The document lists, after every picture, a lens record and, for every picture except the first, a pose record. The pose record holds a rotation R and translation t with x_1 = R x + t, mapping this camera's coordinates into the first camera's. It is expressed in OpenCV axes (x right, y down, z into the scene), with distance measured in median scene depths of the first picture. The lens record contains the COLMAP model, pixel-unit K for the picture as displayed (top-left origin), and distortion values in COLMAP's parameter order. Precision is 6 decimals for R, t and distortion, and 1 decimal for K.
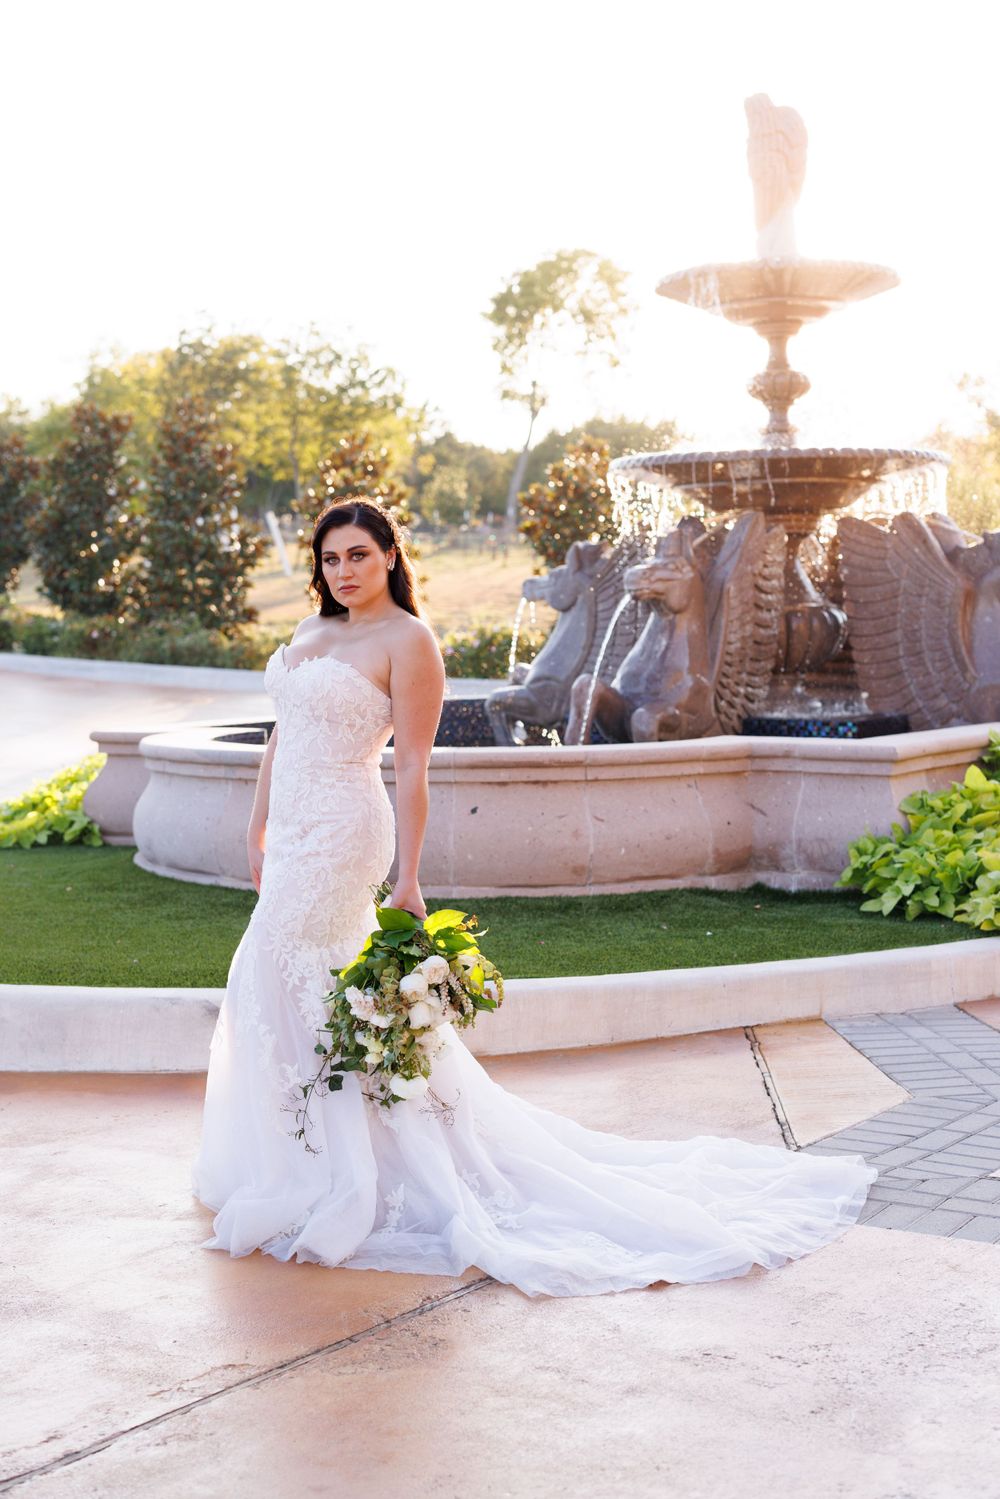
lens RADIAL K [[2133.8, 0, 500.0], [0, 2133.8, 749.5], [0, 0, 1]] dist [0.033345, 0.034216]
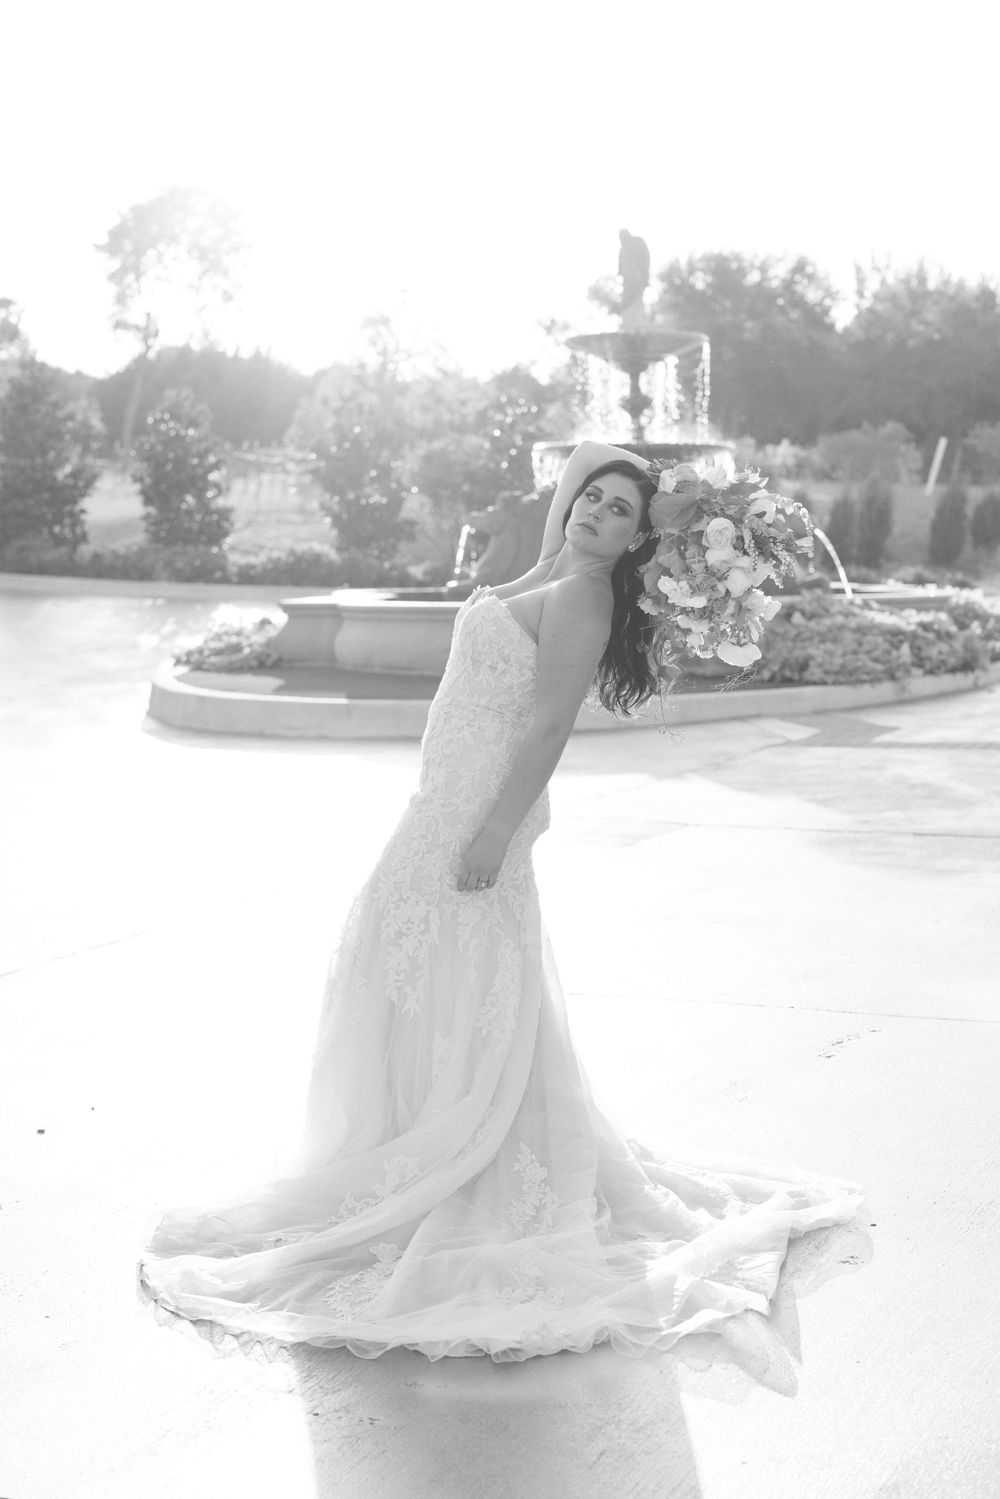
lens RADIAL K [[2133.8, 0, 500.0], [0, 2133.8, 749.5], [0, 0, 1]] dist [0.033345, 0.034216]
pose [[0.979171, -0.012226, 0.202666, -0.319883], [0.005210, 0.999370, 0.035115, 0.044247], [-0.202968, -0.033328, 0.978618, -0.642988]]
